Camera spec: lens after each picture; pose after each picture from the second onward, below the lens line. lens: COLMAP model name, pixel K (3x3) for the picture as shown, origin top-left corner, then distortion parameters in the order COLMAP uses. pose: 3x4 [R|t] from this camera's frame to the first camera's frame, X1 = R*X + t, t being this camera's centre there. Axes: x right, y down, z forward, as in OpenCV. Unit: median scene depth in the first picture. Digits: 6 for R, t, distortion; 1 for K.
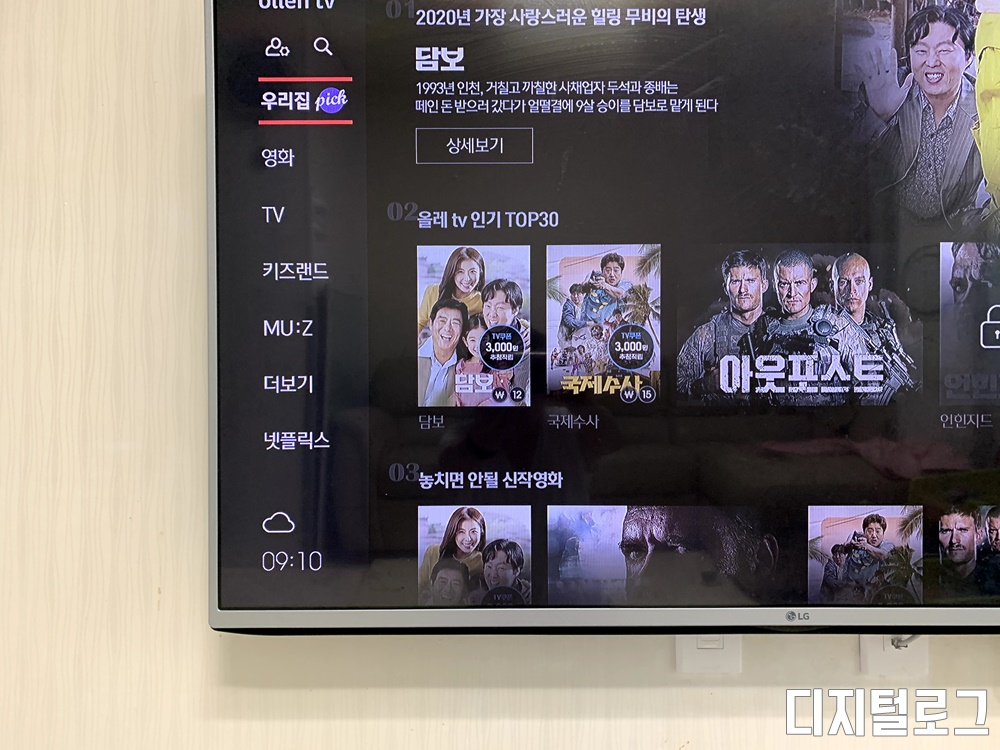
lens RADIAL K [[759.7, 0, 503.3], [0, 759.7, 373.7], [0, 0, 1]] dist [0.029529, -0.011497]
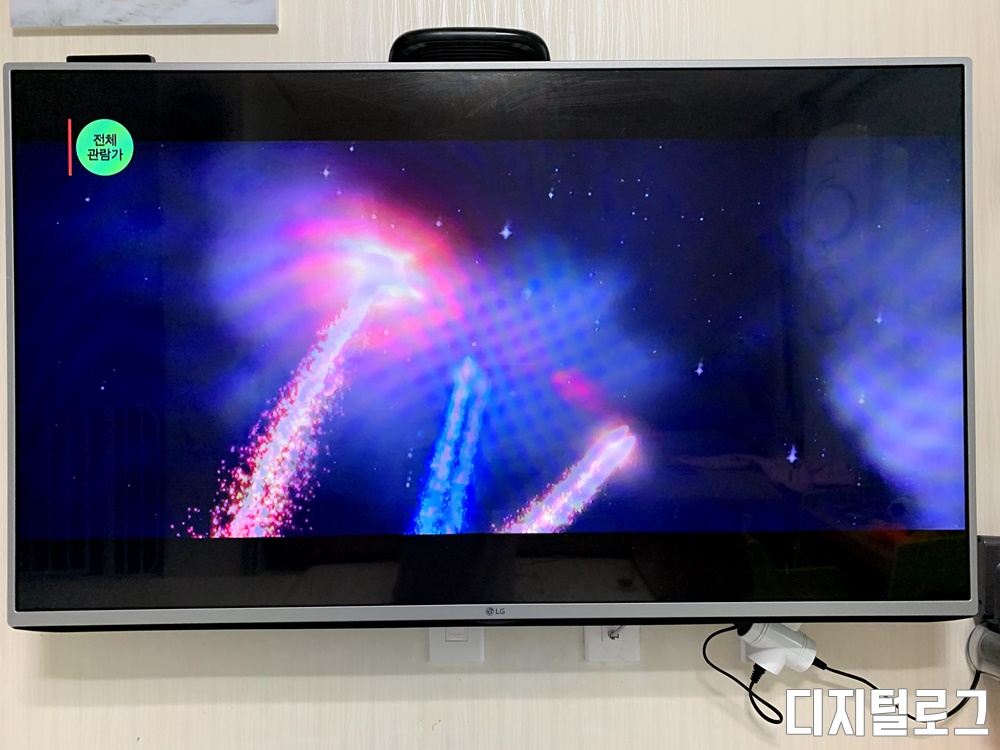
lens RADIAL K [[759.7, 0, 495.2], [0, 759.7, 377.0], [0, 0, 1]] dist [0.029529, -0.011497]
pose [[0.999978, -0.005671, 0.003495, 0.376669], [0.005712, 0.999915, -0.011733, -0.042160], [-0.003428, 0.011752, 0.999925, -0.218667]]
